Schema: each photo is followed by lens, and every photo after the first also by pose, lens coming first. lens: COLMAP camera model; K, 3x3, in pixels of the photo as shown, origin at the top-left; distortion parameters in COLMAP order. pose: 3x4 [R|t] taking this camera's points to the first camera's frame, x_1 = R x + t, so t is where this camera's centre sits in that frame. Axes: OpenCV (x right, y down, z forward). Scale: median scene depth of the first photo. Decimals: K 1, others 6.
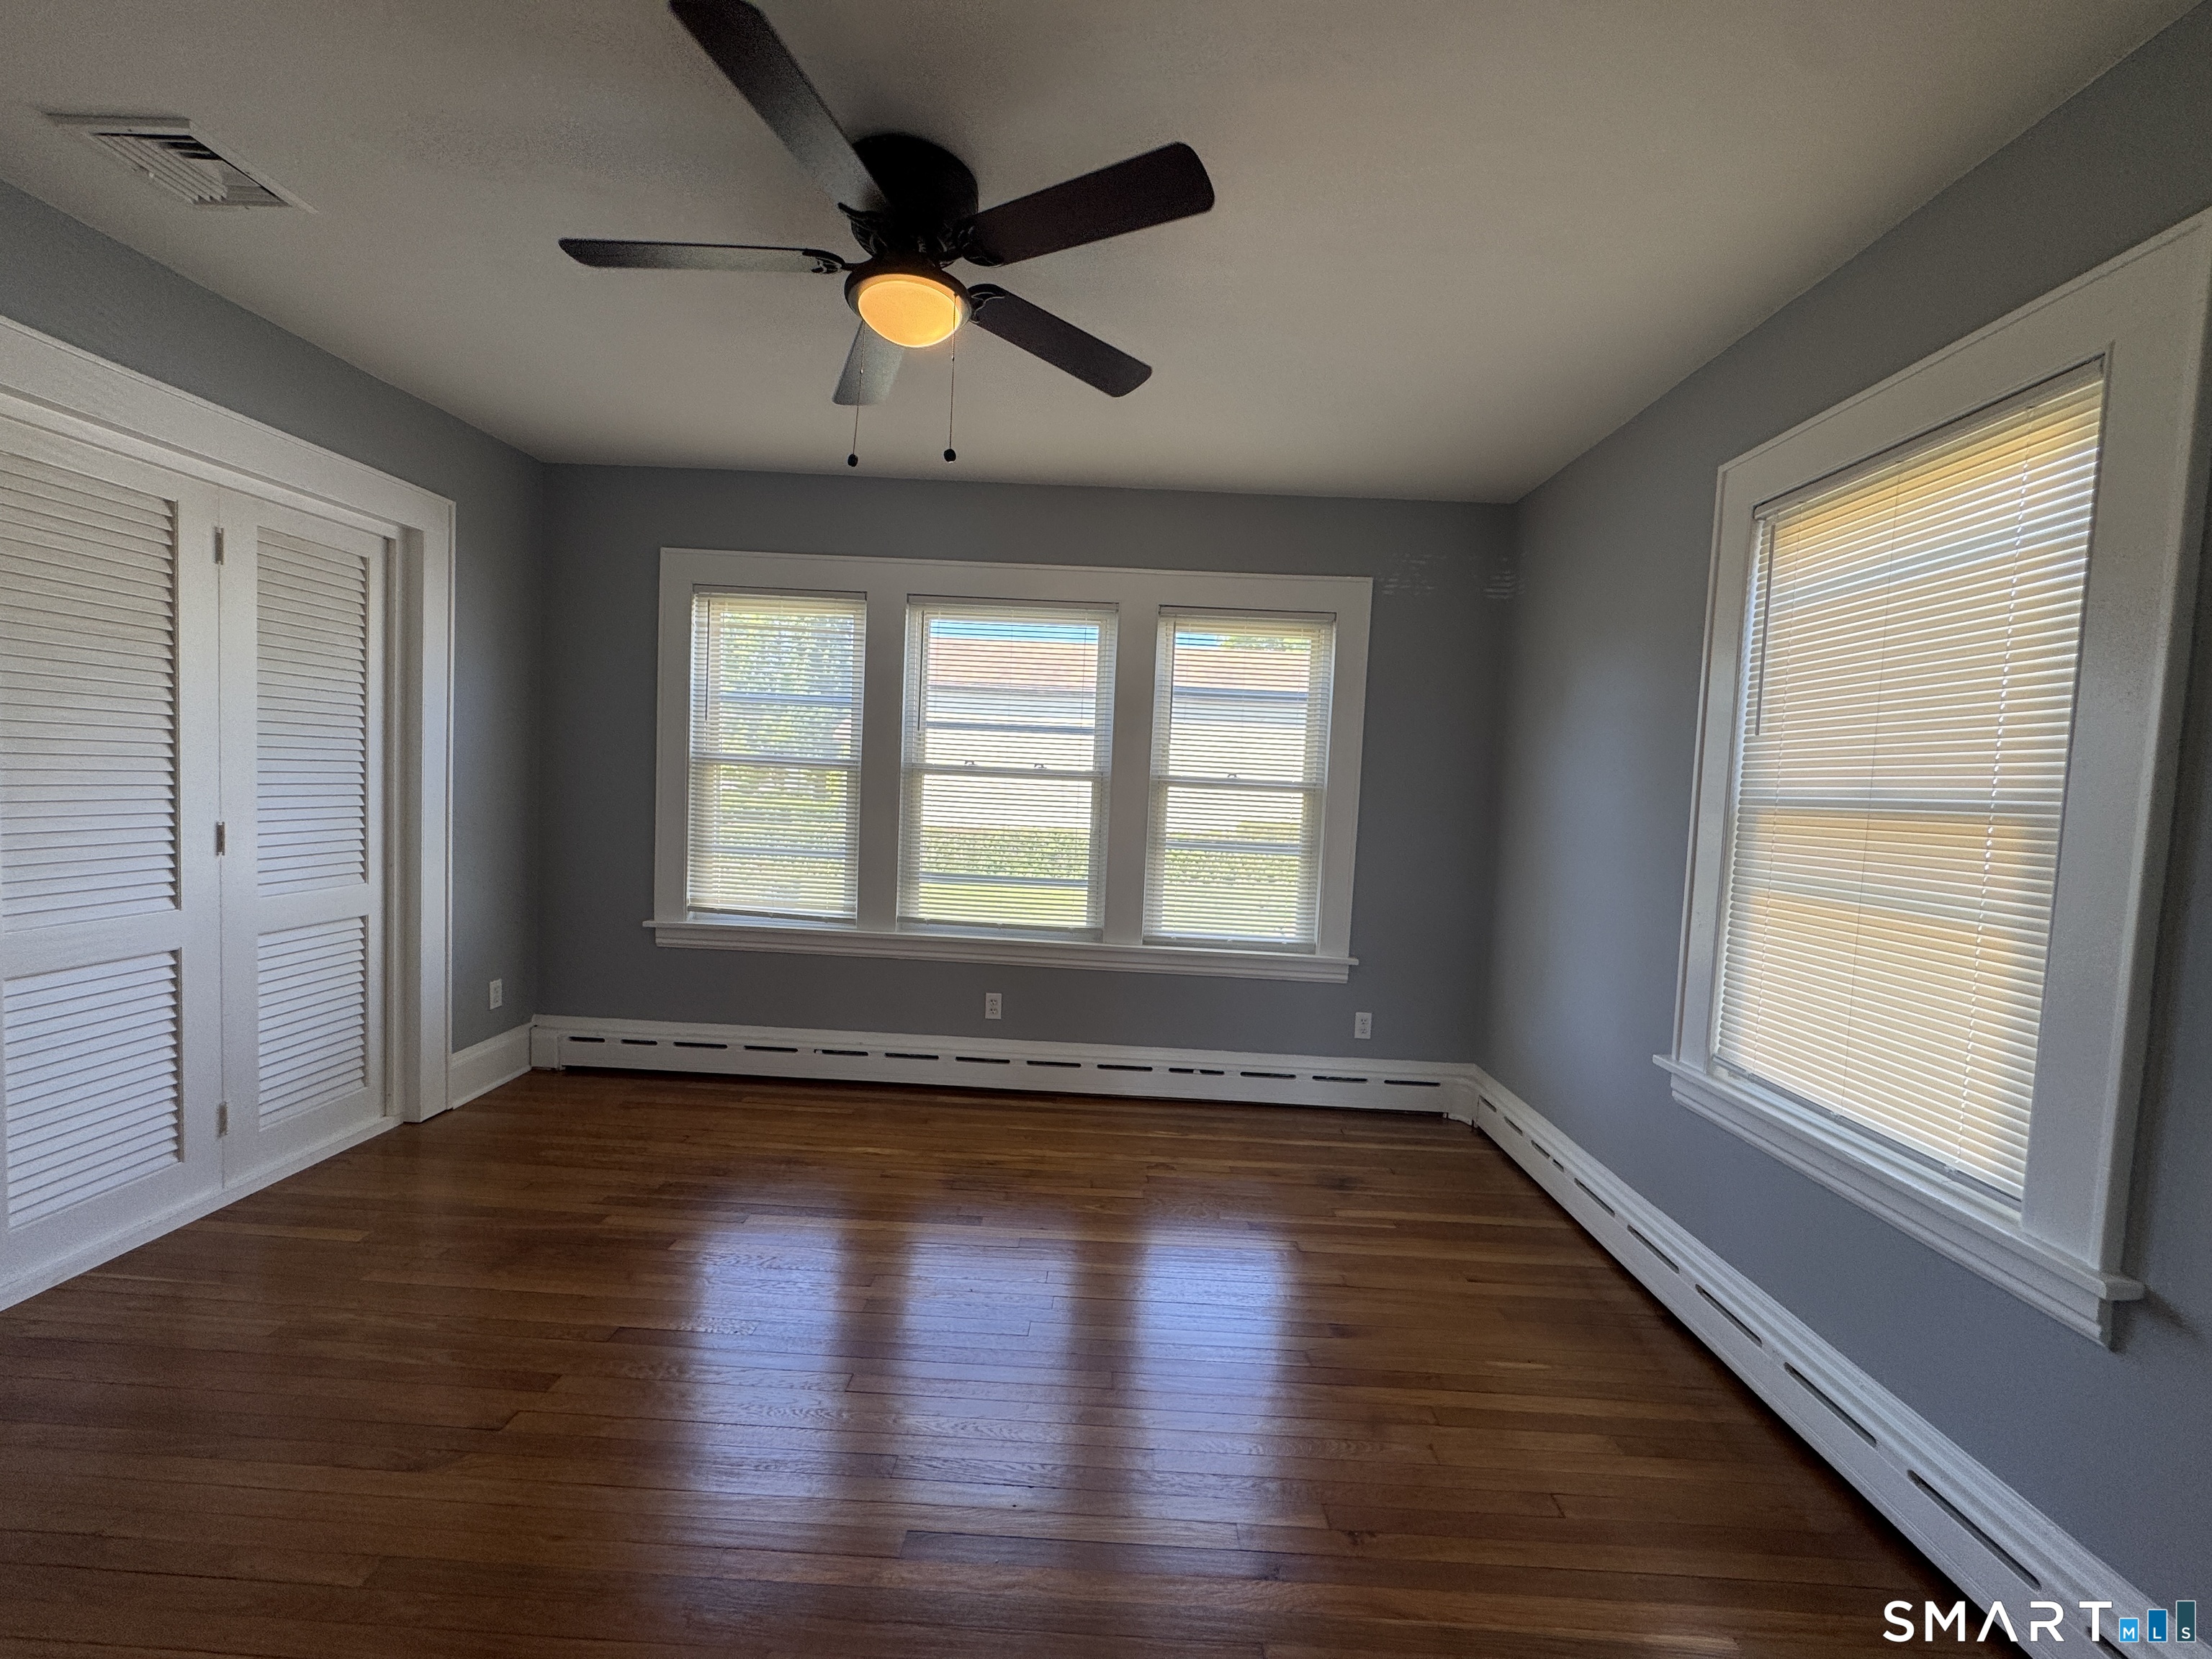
lens RADIAL K [[882.7, 0, 1103.6], [0, 882.7, 830.6], [0, 0, 1]] dist [-0.000421, 0.000106]
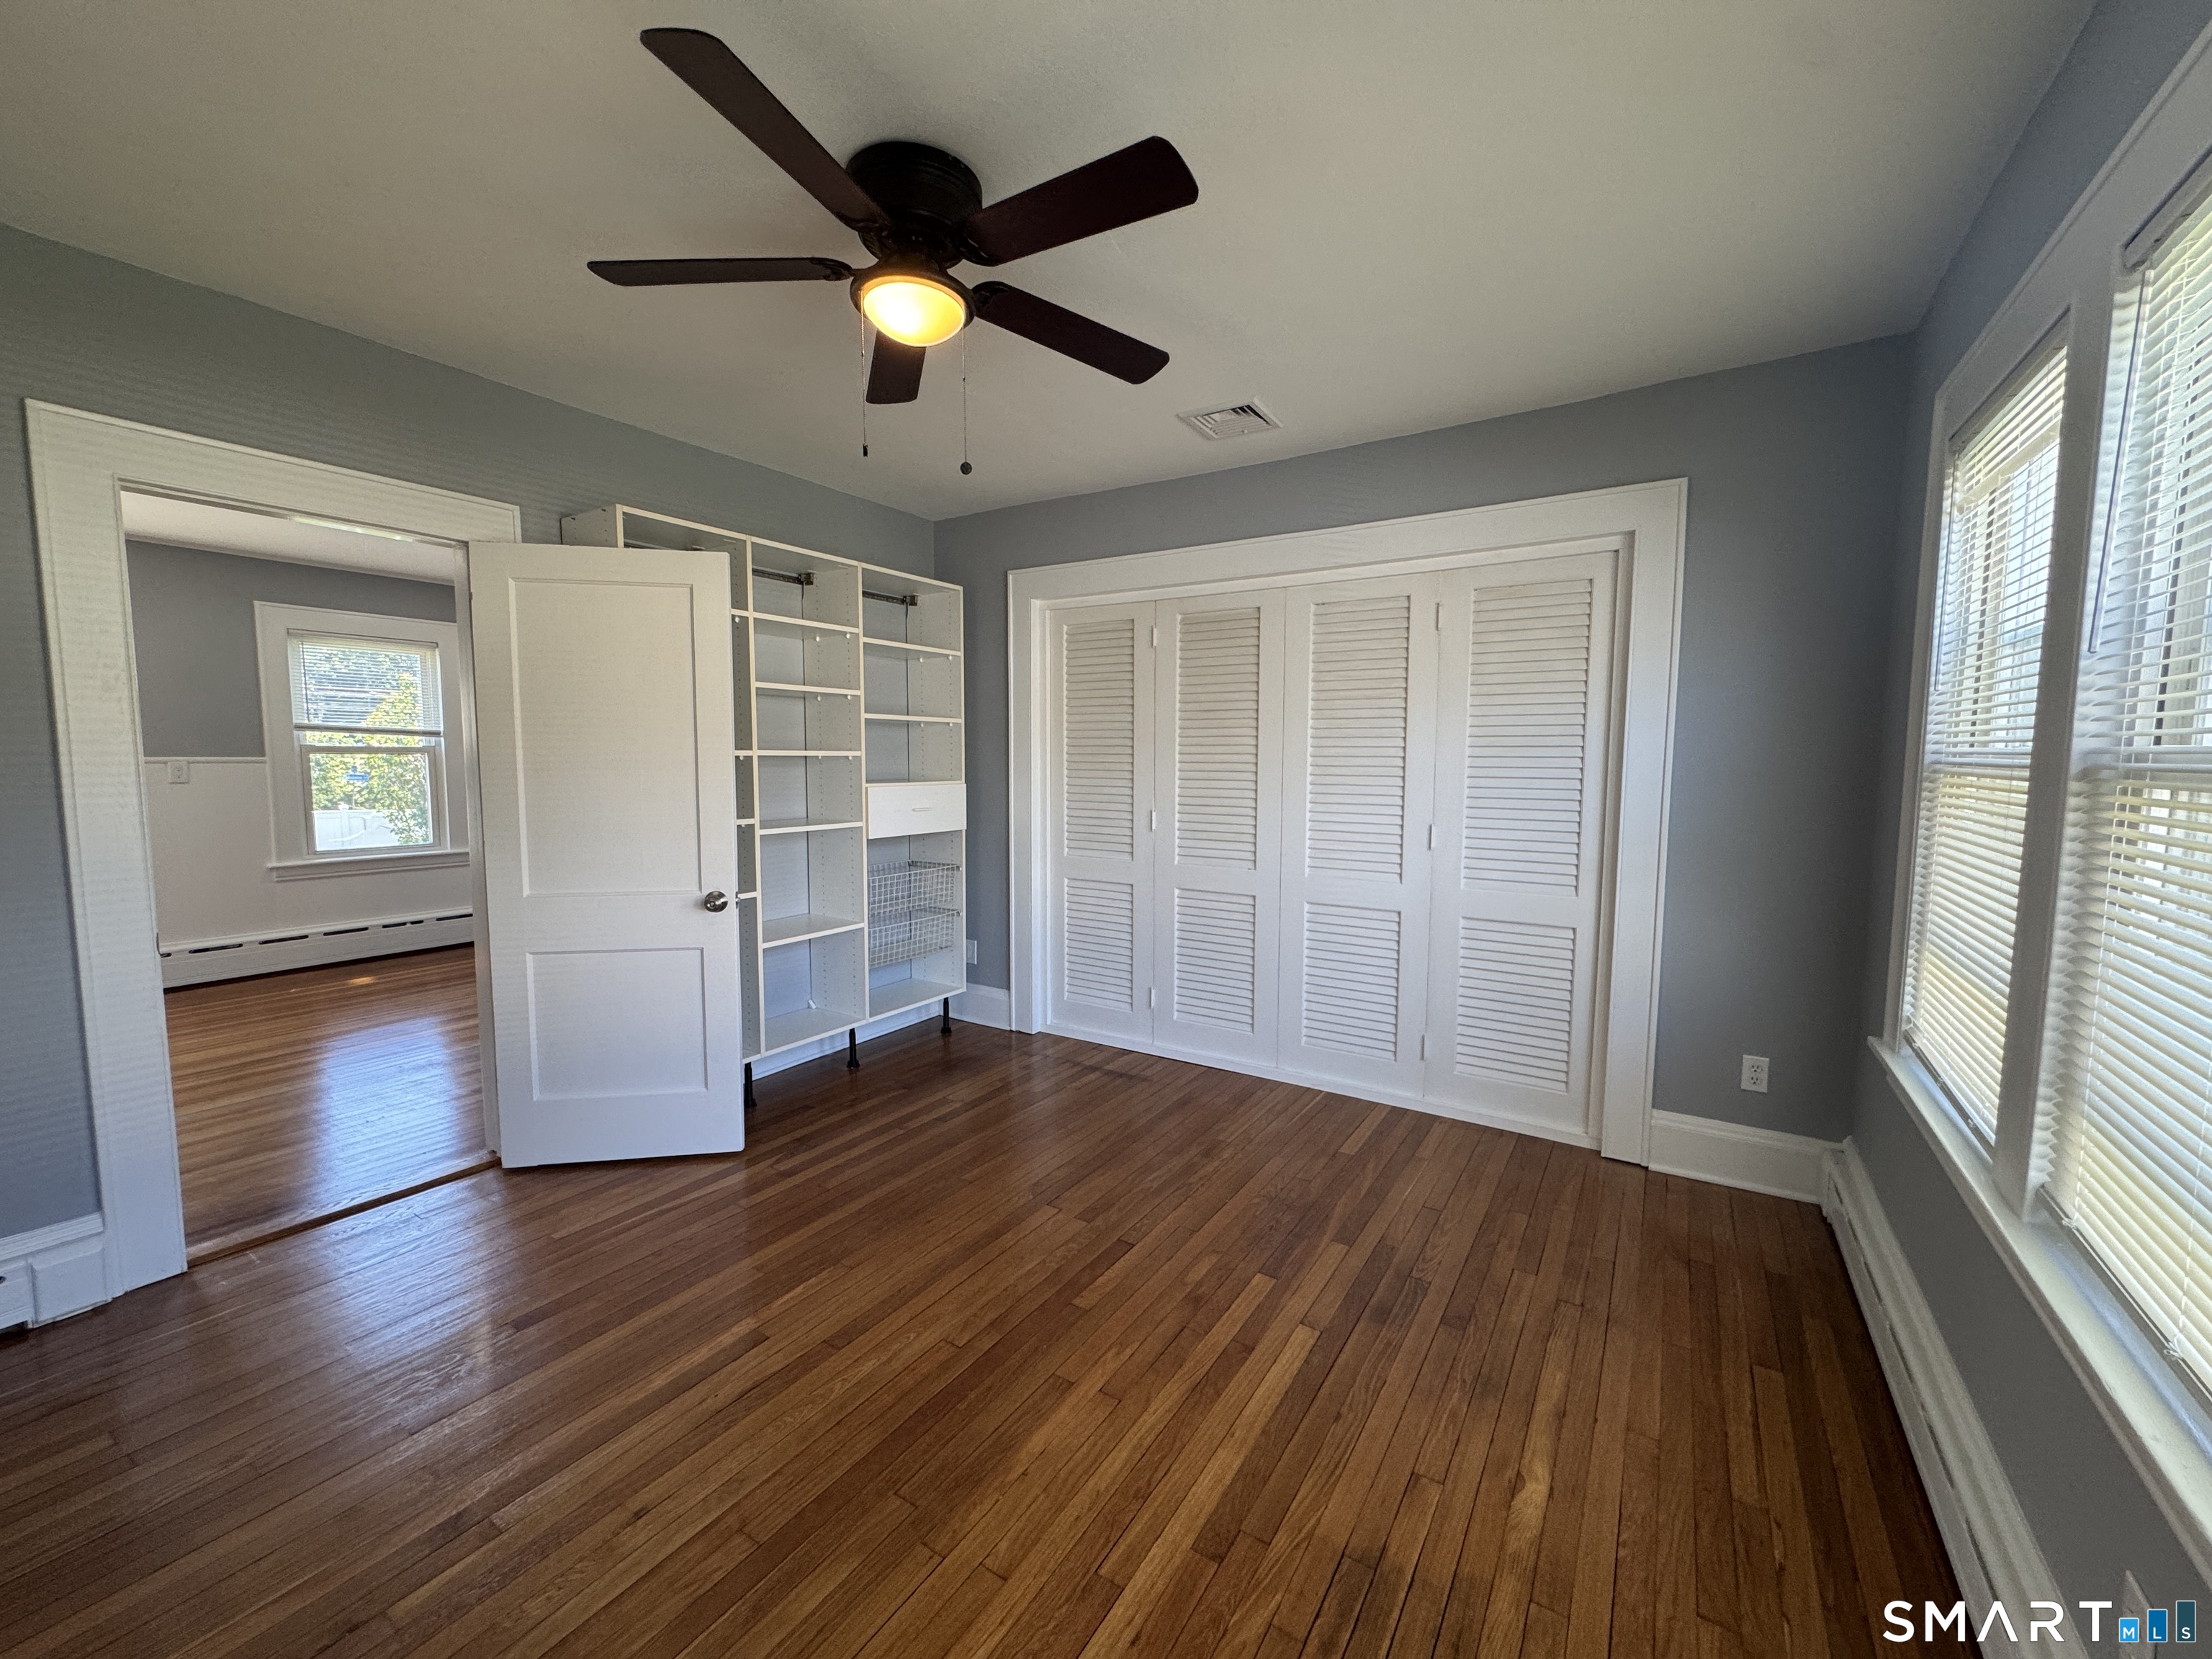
lens RADIAL K [[882.7, 0, 1103.6], [0, 882.7, 830.6], [0, 0, 1]] dist [-0.000421, 0.000106]
pose [[-0.521977, 0.023229, -0.852643, 0.406390], [-0.076210, 0.994361, 0.073744, -0.063234], [0.849548, 0.103472, -0.517263, 1.317388]]
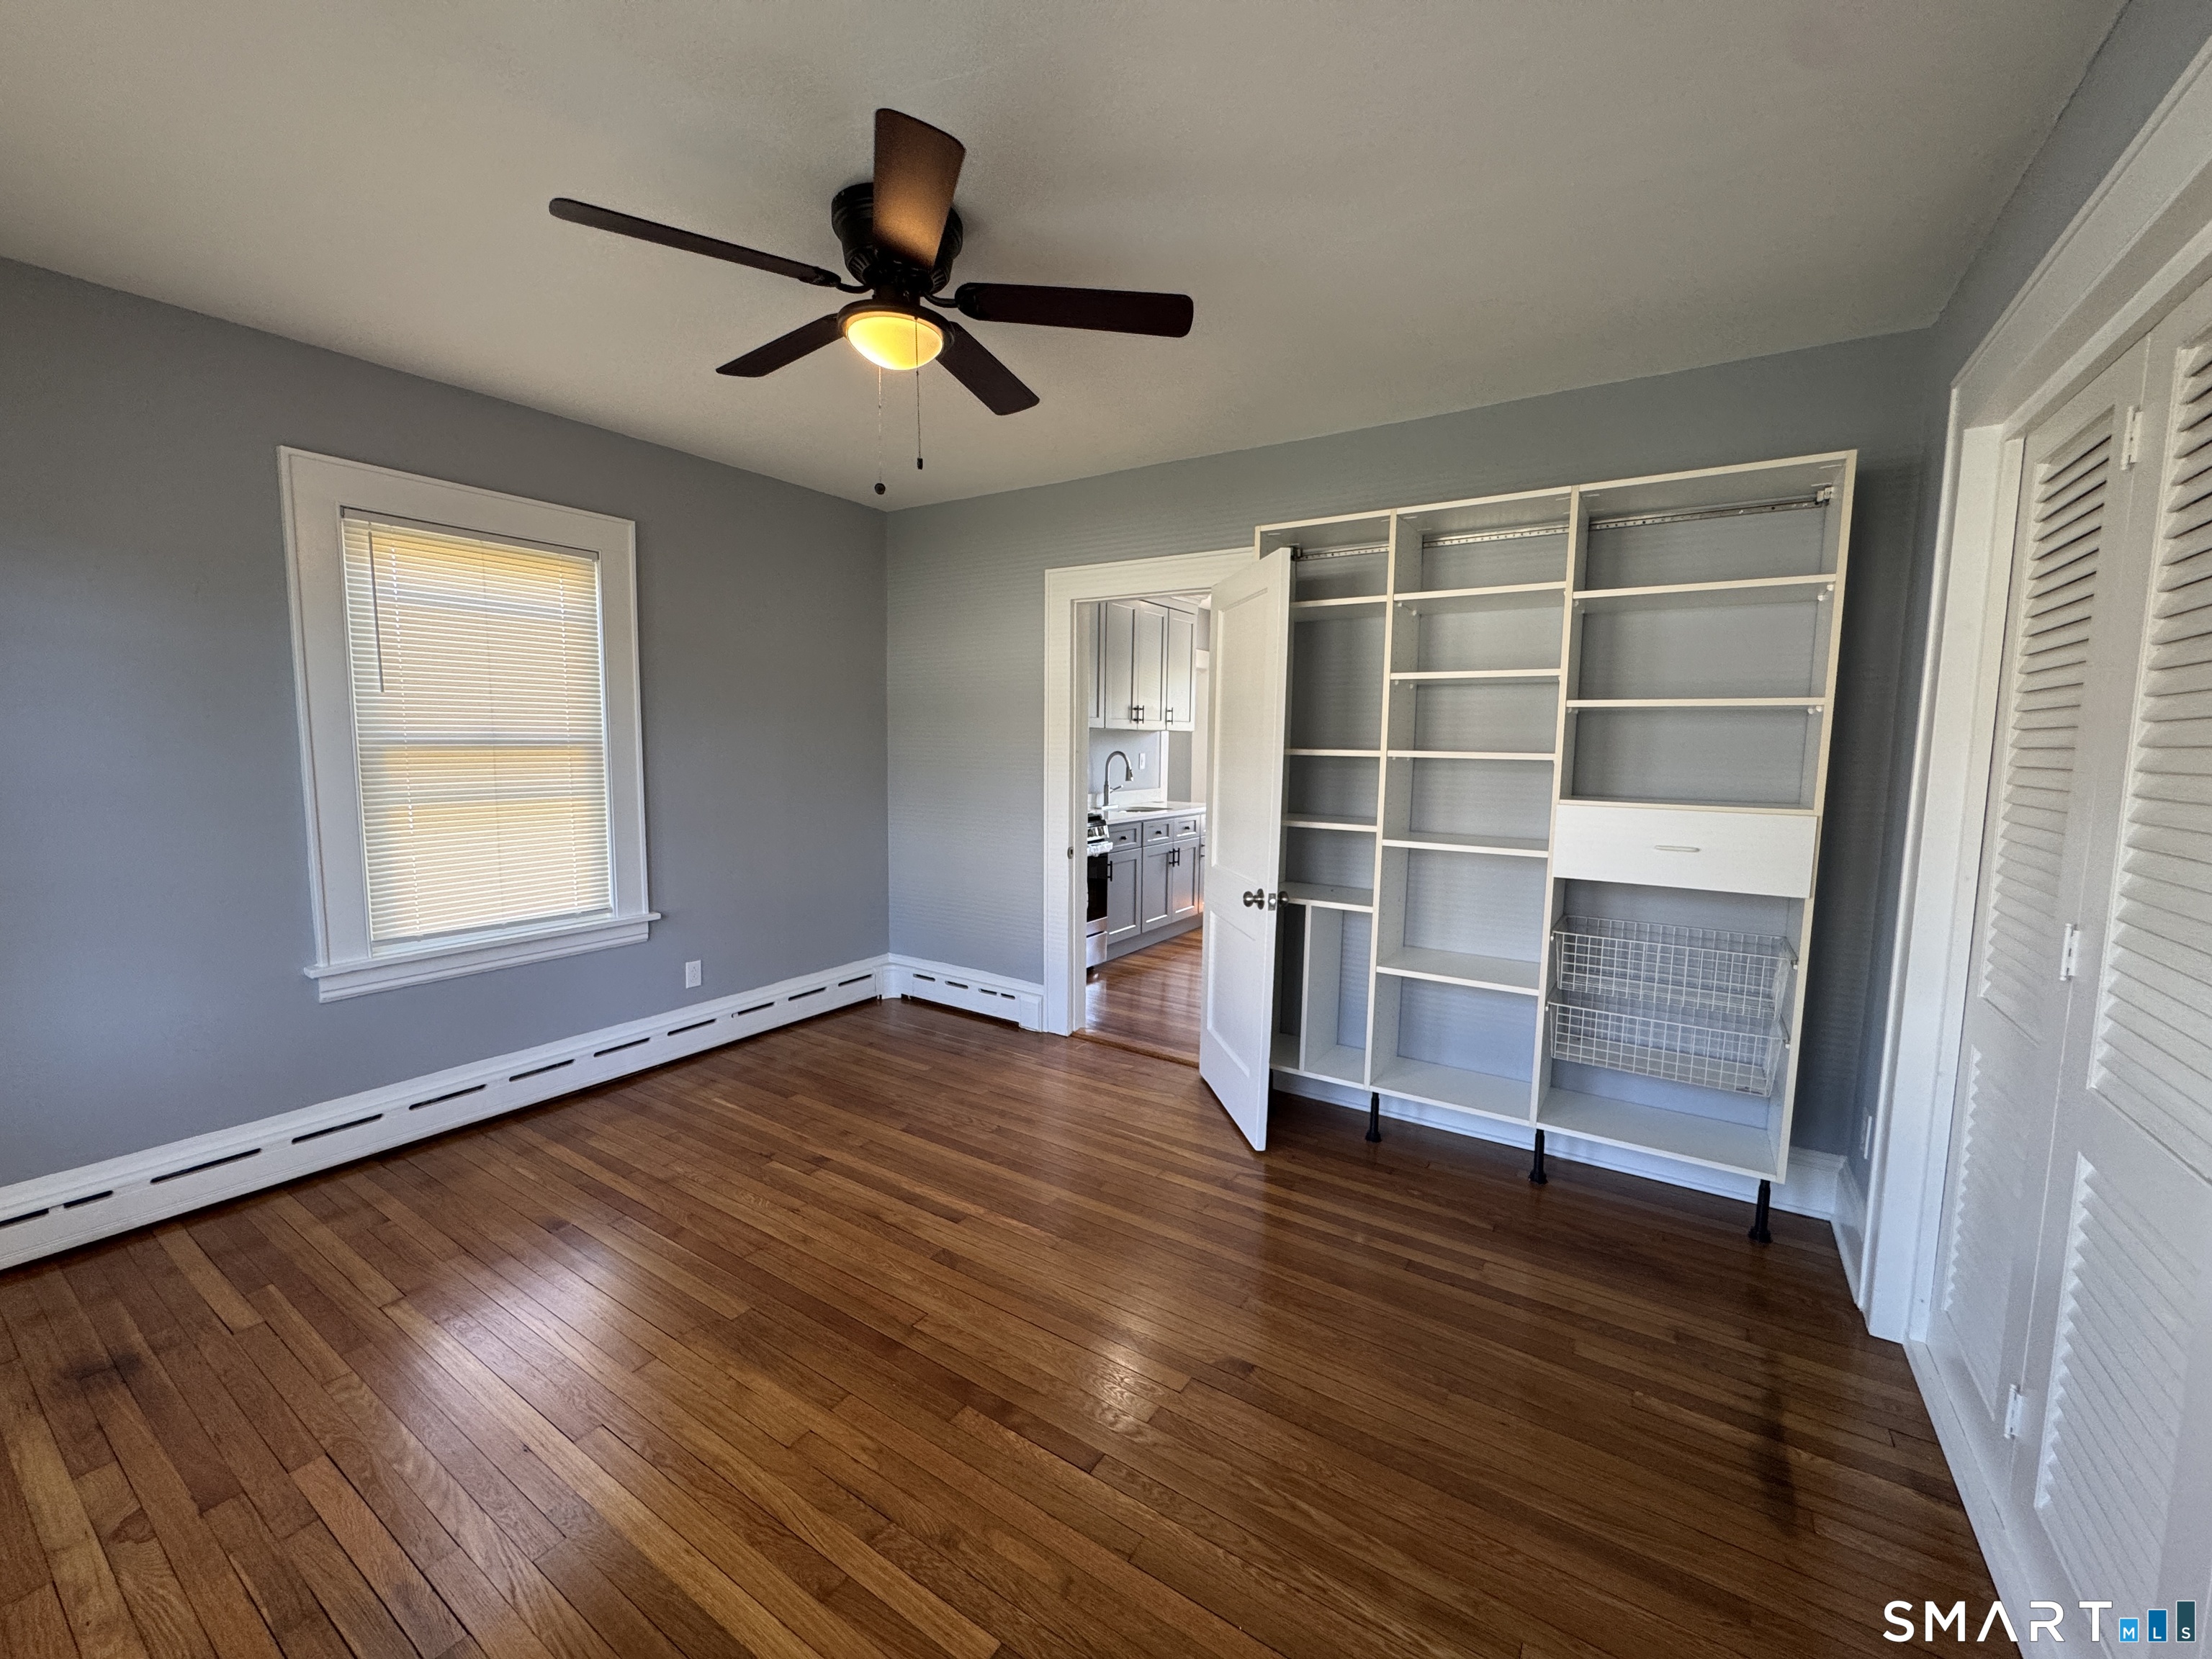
lens RADIAL K [[882.7, 0, 1103.6], [0, 882.7, 830.6], [0, 0, 1]] dist [-0.000421, 0.000106]
pose [[-0.848667, -0.109421, 0.517486, -0.790324], [-0.022084, 0.984845, 0.172025, -0.136647], [-0.528467, 0.134564, -0.838222, 1.381657]]
